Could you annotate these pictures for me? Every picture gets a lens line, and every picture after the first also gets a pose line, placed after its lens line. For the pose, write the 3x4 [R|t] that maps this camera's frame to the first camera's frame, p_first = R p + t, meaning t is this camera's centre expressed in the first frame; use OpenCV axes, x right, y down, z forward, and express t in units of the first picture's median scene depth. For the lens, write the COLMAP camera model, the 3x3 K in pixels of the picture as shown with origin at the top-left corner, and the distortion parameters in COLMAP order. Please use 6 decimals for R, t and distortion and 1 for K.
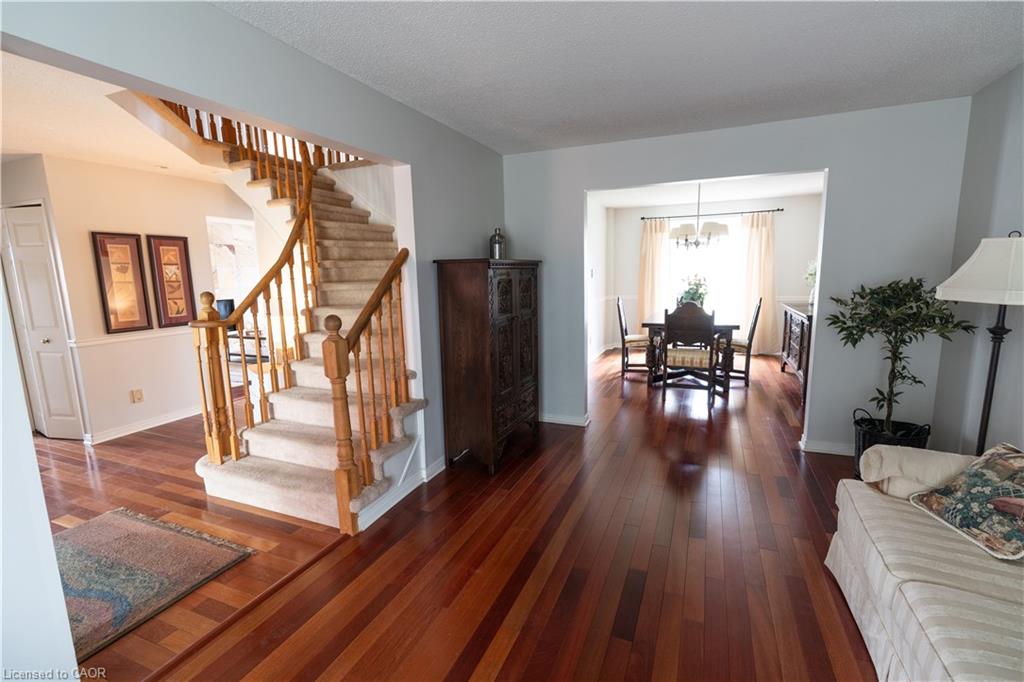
lens RADIAL K [[460.9, 0, 513.0], [0, 460.9, 337.6], [0, 0, 1]] dist [-0.008877, 0.000975]
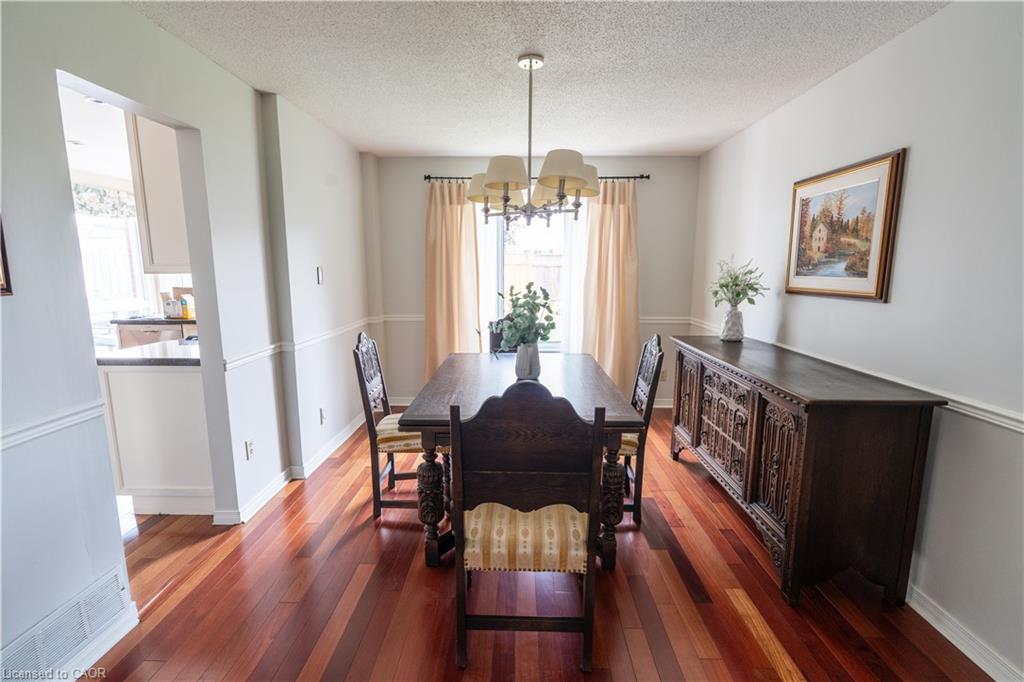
lens RADIAL K [[460.9, 0, 510.7], [0, 460.9, 338.7], [0, 0, 1]] dist [-0.008877, 0.000975]
pose [[0.928699, -0.034837, 0.369195, 0.203238], [0.033540, 0.999388, 0.009932, -0.083576], [-0.369315, 0.003159, 0.929299, 0.557731]]
